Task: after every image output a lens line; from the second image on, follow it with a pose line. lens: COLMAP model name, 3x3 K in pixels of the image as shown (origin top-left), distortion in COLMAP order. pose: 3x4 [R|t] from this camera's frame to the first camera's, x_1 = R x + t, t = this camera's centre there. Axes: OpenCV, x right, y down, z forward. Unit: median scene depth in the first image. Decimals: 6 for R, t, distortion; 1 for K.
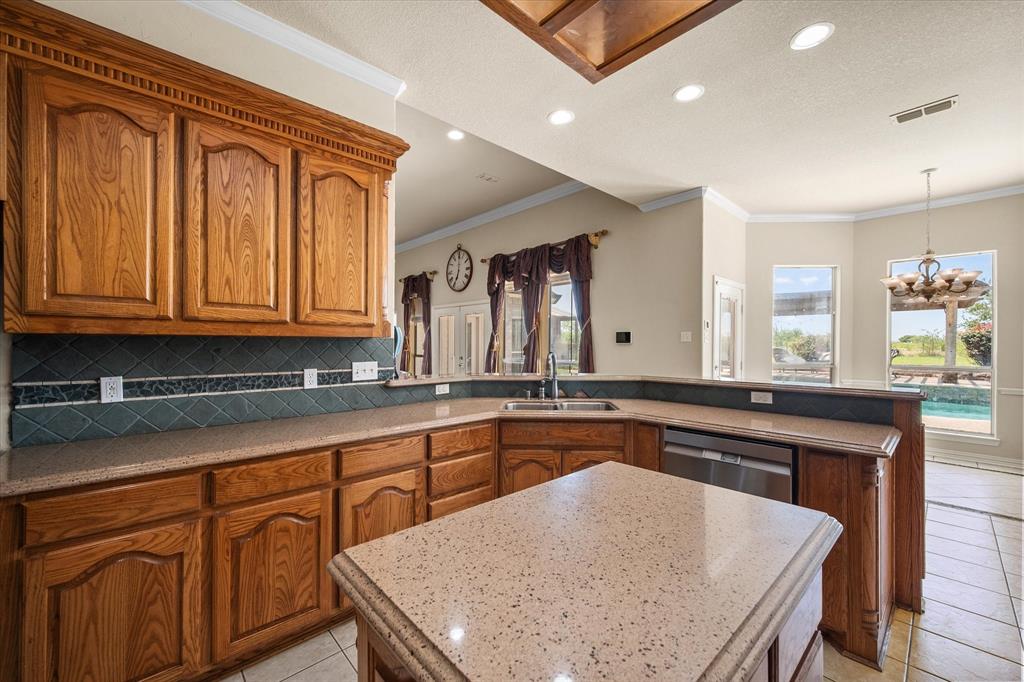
lens RADIAL K [[405.7, 0, 512.7], [0, 405.7, 338.1], [0, 0, 1]] dist [-0.002586, 0.000133]
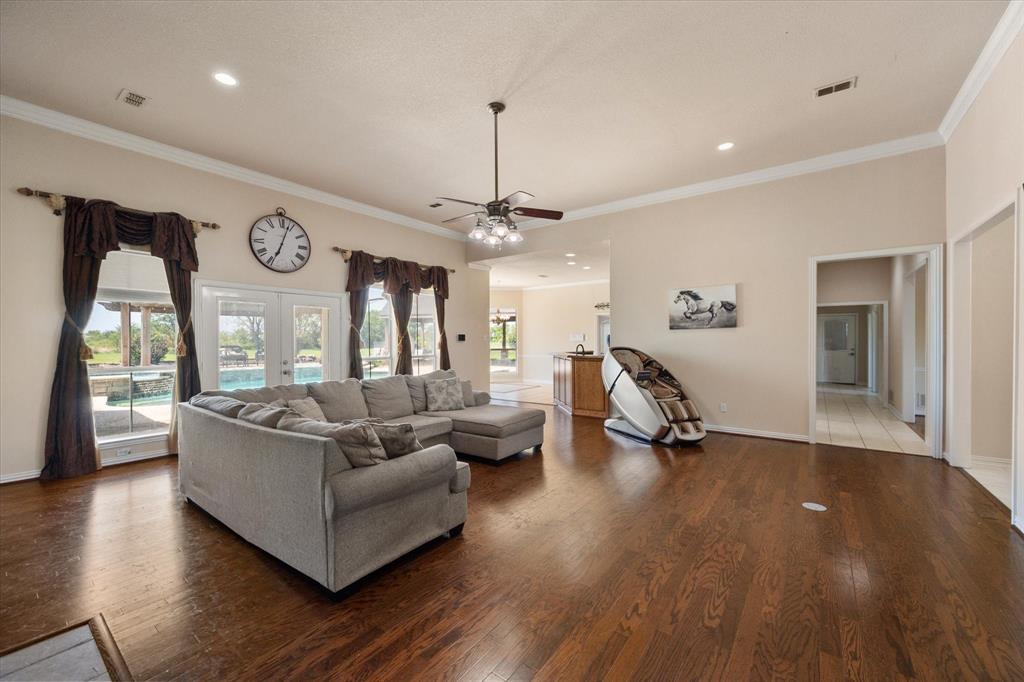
lens RADIAL K [[400.3, 0, 512.9], [0, 400.3, 335.6], [0, 0, 1]] dist [0.068189, 0.000137]
pose [[-0.191448, -0.000451, 0.981503, -0.964553], [-0.006768, 0.999977, -0.000861, -0.002115], [-0.981479, -0.006808, -0.191446, 0.742691]]
